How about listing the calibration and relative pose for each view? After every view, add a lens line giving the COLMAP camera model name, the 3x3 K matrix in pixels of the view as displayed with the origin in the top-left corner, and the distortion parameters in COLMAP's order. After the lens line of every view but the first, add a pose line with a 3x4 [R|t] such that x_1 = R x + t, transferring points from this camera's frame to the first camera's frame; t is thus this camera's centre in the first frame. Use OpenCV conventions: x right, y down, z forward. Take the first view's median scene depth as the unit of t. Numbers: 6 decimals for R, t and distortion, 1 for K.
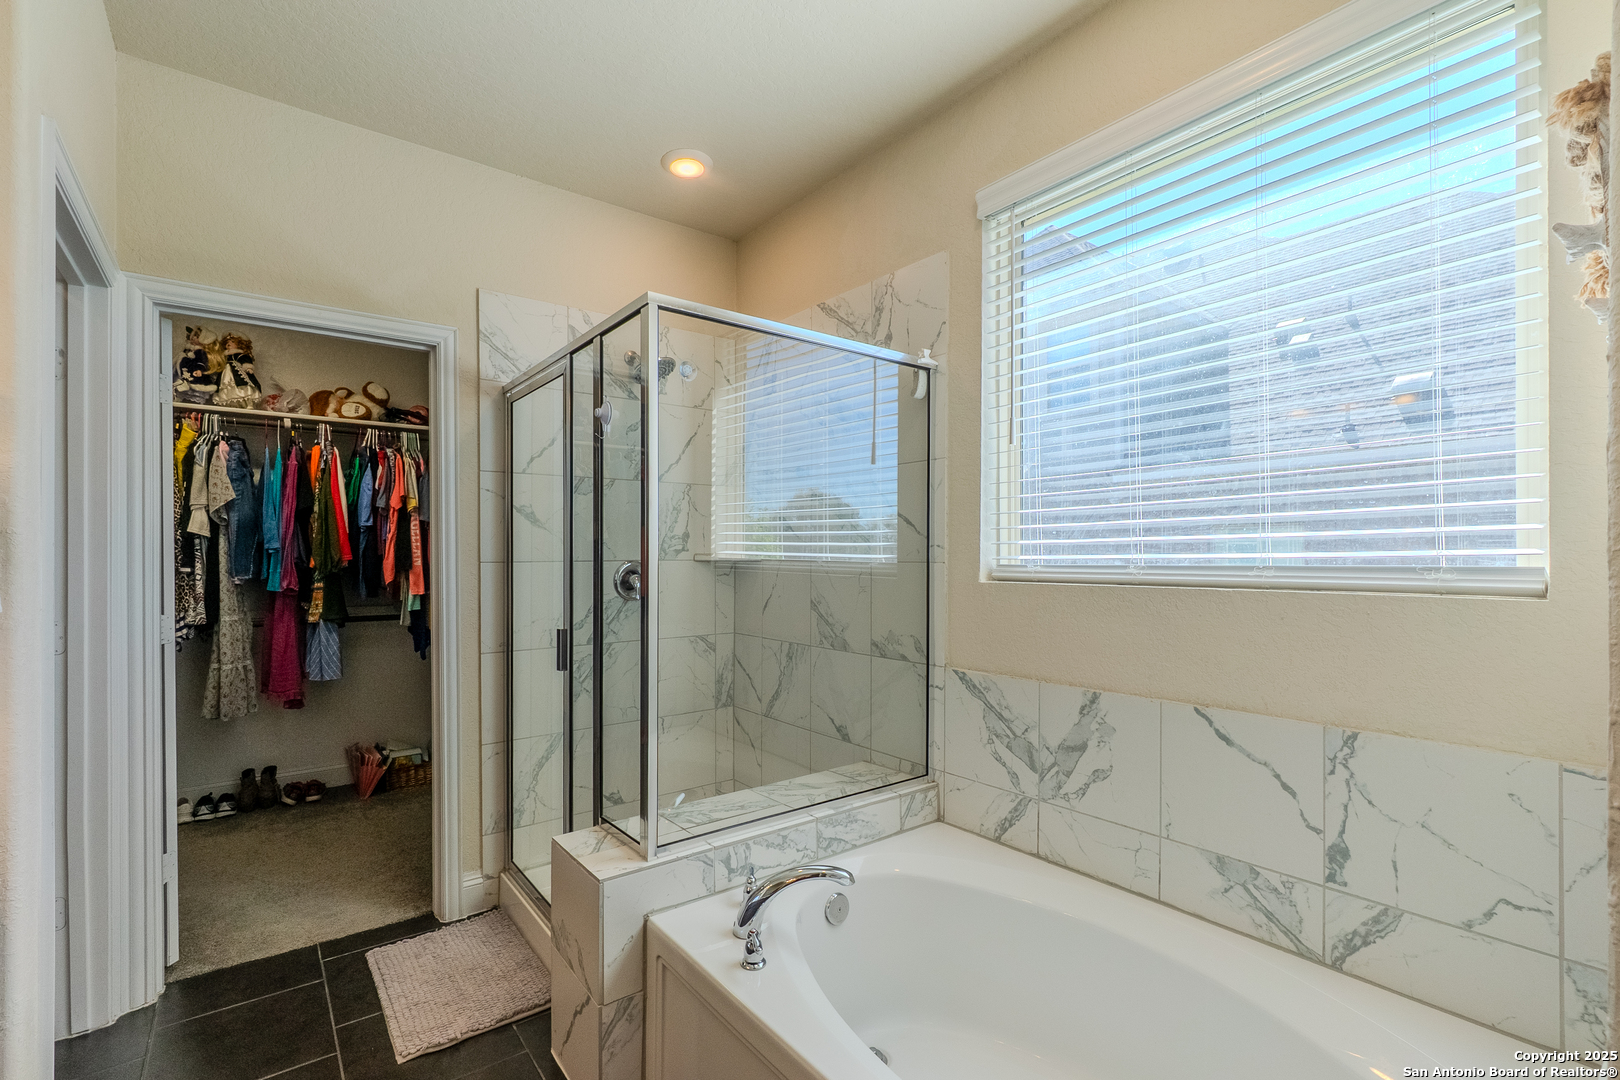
lens RADIAL K [[737.4, 0, 803.5], [0, 737.4, 560.0], [0, 0, 1]] dist [-0.003195, 0.000736]
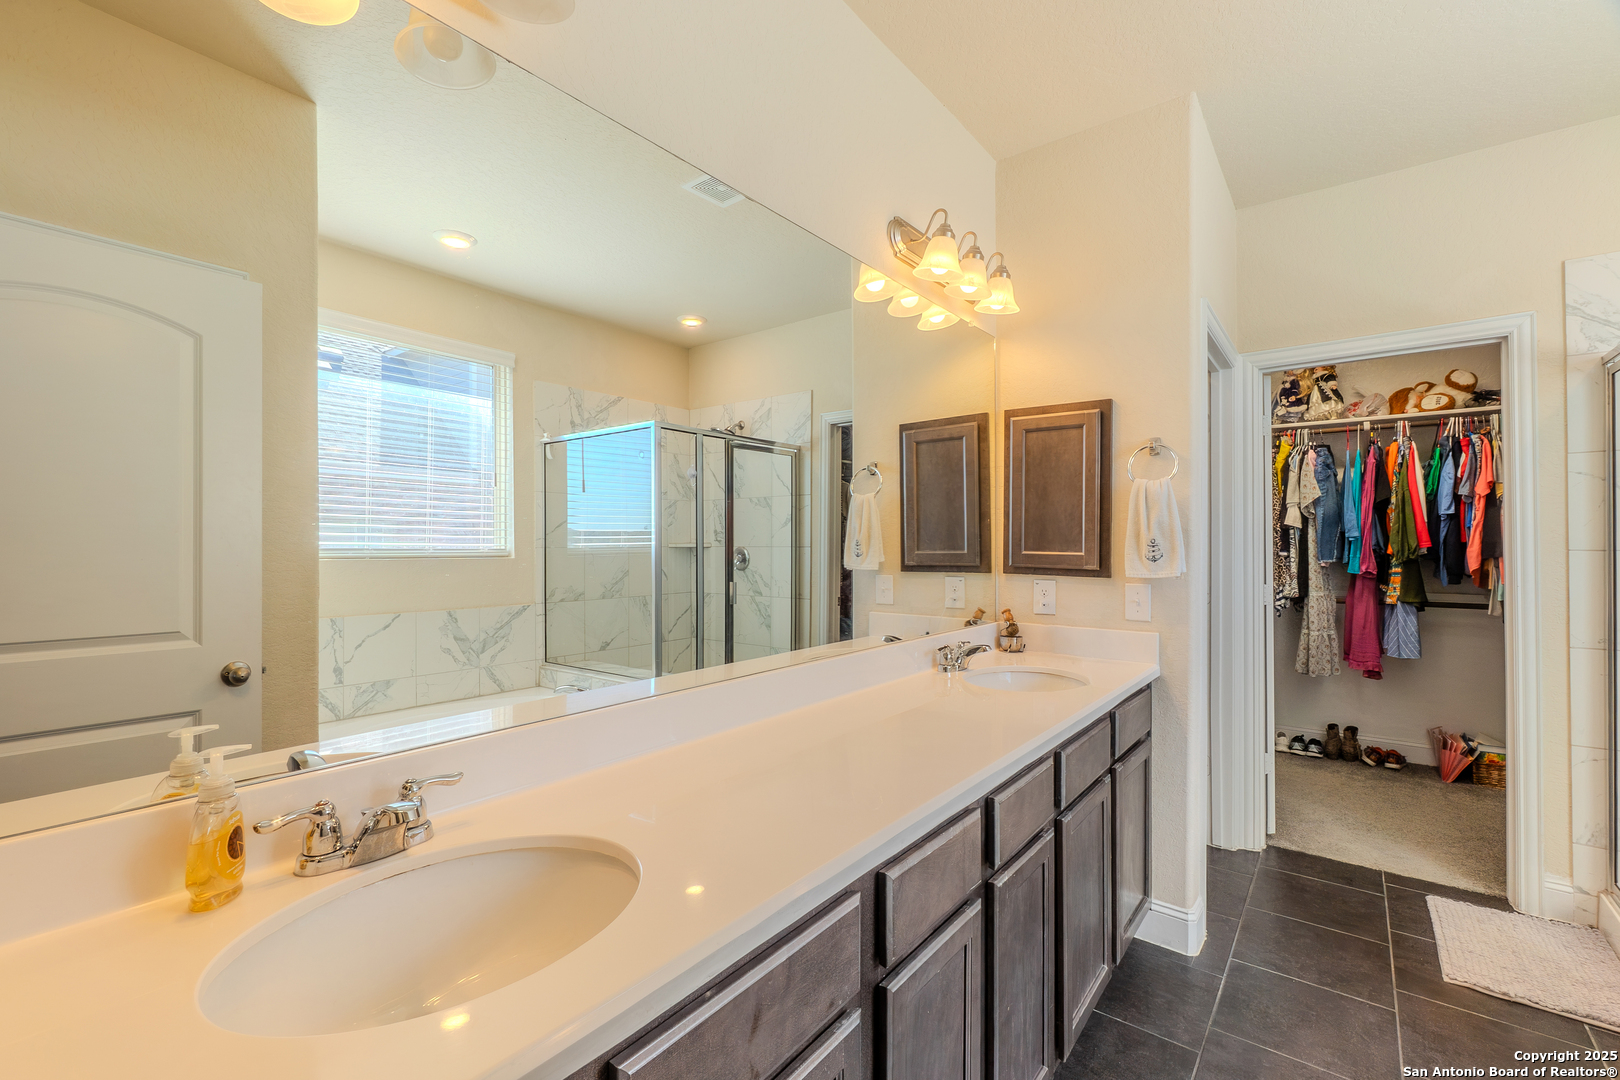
lens RADIAL K [[704.5, 0, 806.5], [0, 704.5, 534.3], [0, 0, 1]] dist [-0.001698, 0.000268]
pose [[0.266813, -0.010122, -0.963695, 0.118394], [-0.007412, 0.999894, -0.012555, 0.000783], [0.963720, 0.010493, 0.266709, -0.125840]]
